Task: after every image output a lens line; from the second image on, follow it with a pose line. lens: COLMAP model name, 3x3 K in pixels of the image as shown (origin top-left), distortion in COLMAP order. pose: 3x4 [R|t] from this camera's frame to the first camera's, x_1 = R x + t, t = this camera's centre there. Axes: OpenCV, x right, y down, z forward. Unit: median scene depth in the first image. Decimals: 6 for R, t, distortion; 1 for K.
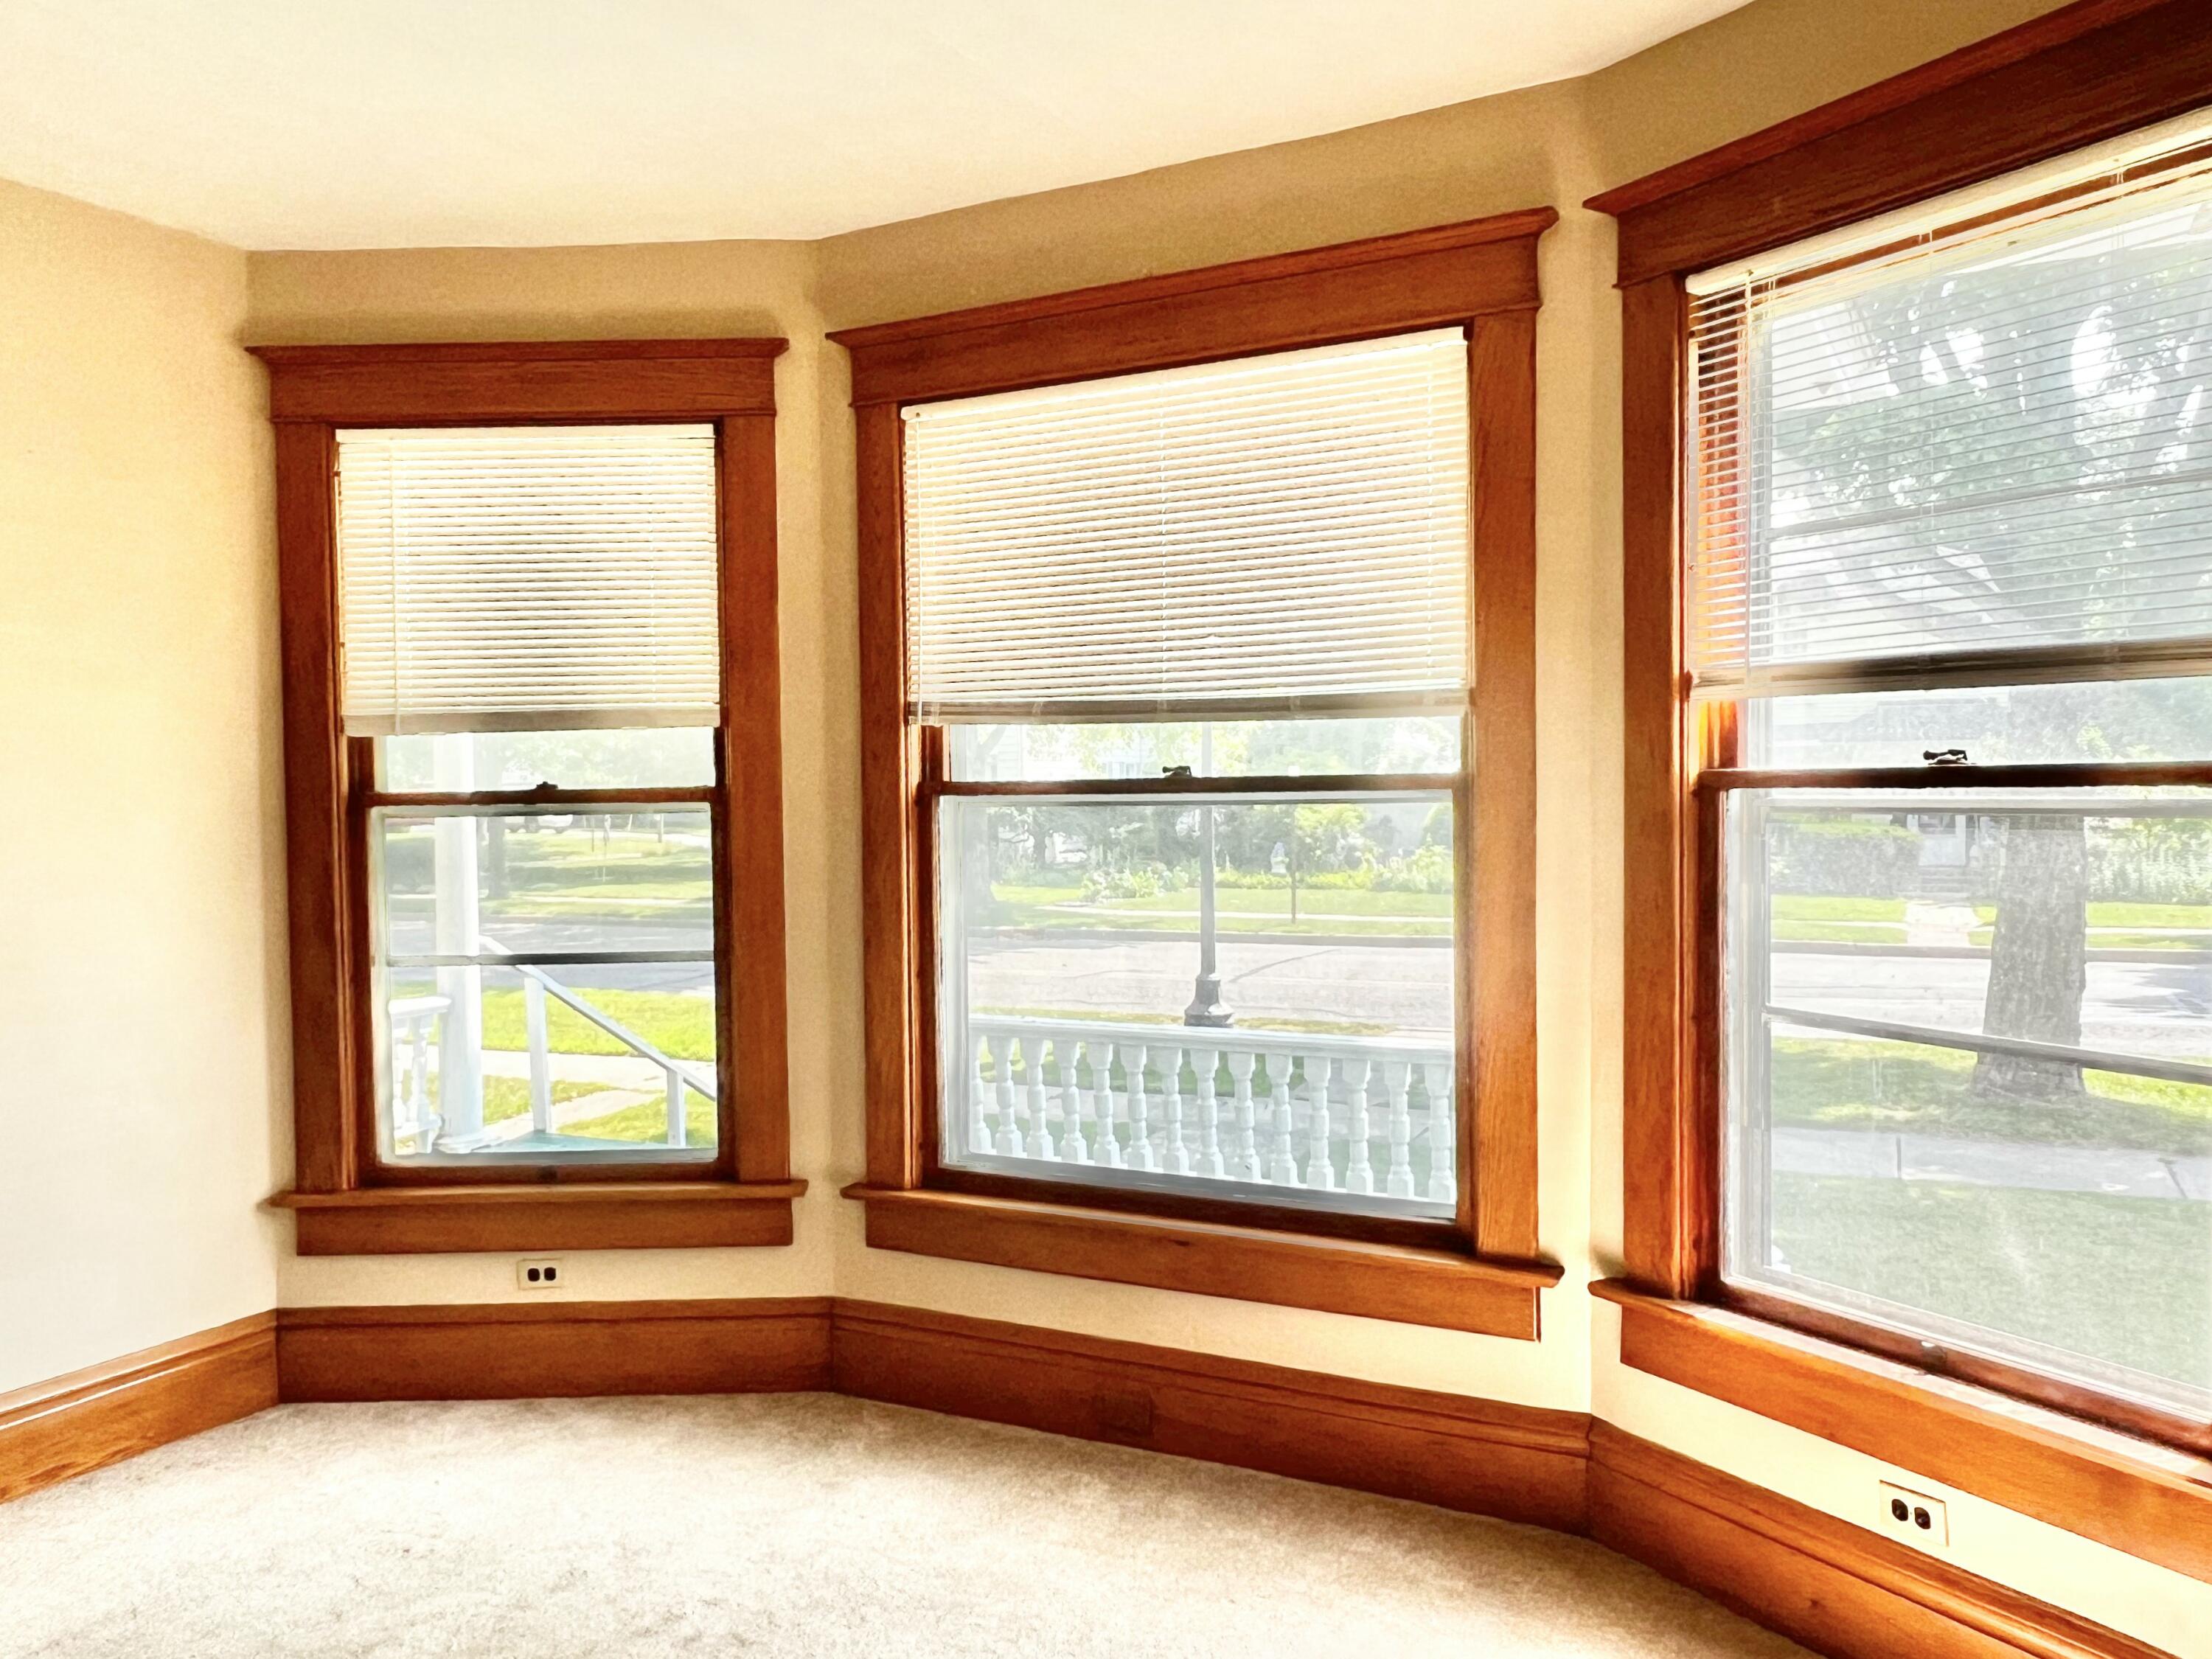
lens RADIAL K [[1730.4, 0, 1106.0], [0, 1730.4, 829.5], [0, 0, 1]] dist [-0.004406, -0.001535]
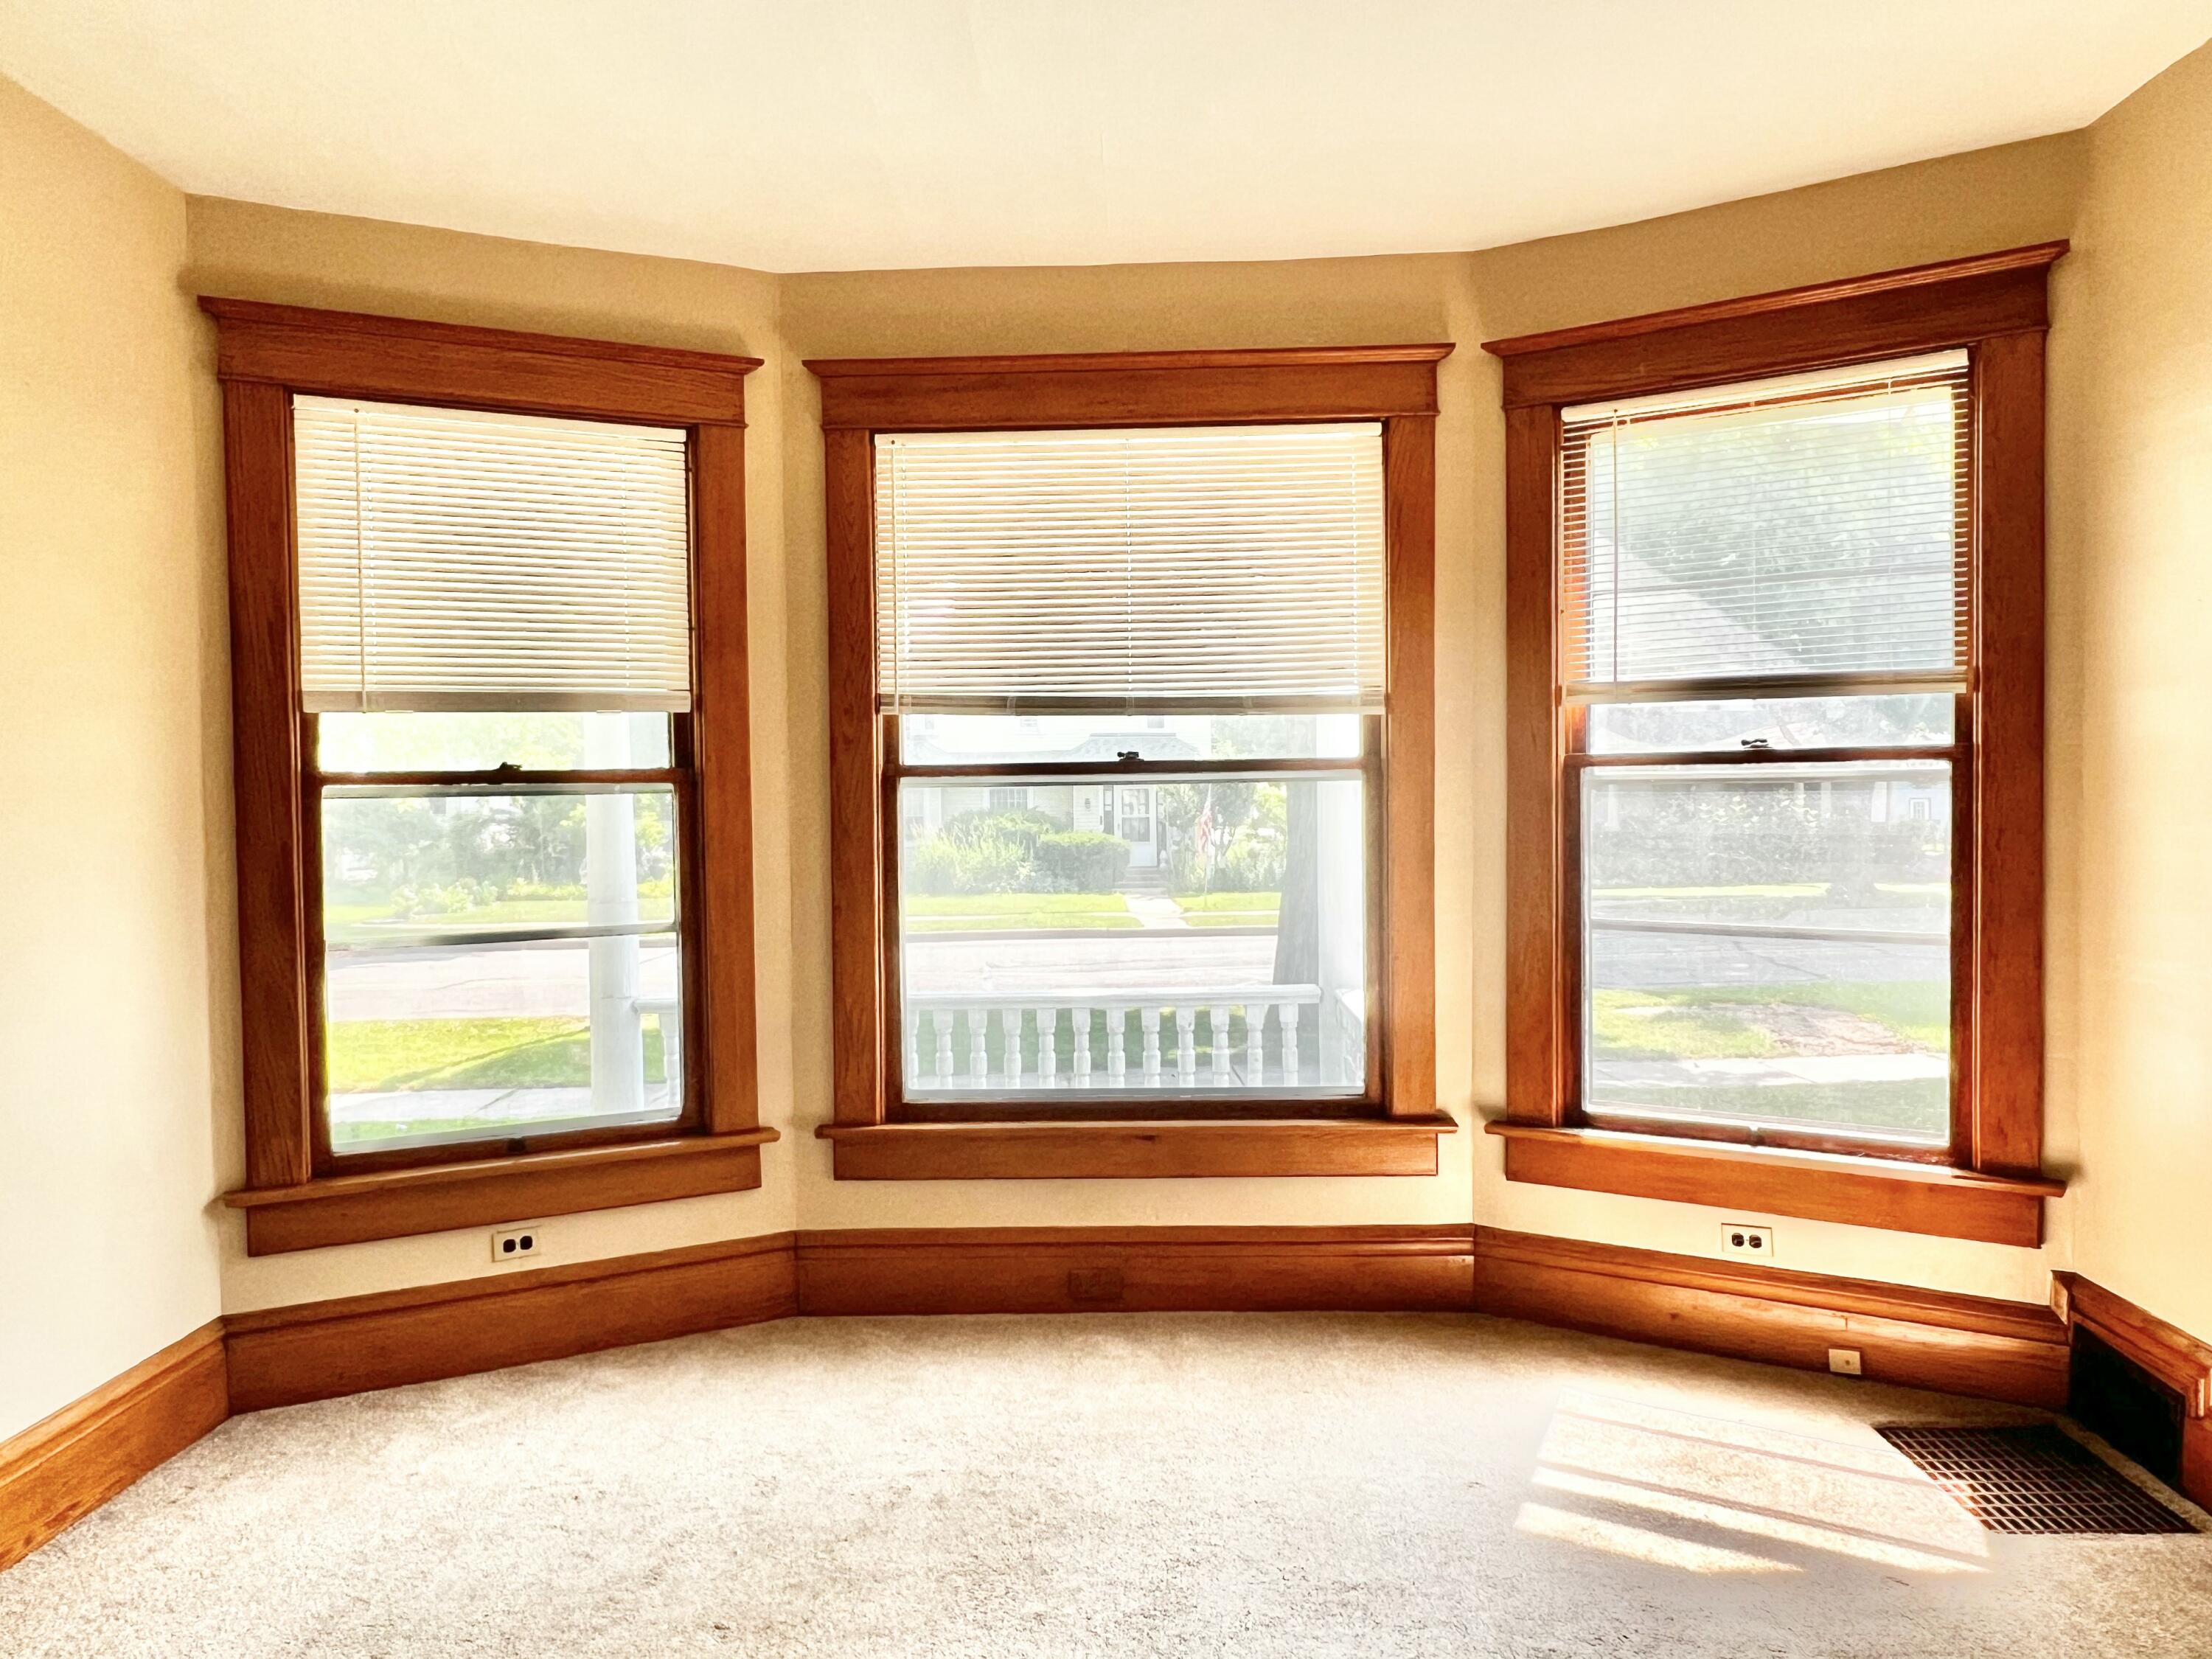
lens RADIAL K [[1563.5, 0, 1104.3], [0, 1563.5, 837.5], [0, 0, 1]] dist [-0.004209, 0.000257]
pose [[0.890368, -0.010726, 0.455115, -0.445326], [0.013658, 0.999902, -0.003155, 0.025497], [-0.455037, 0.009025, 0.890427, 0.019533]]
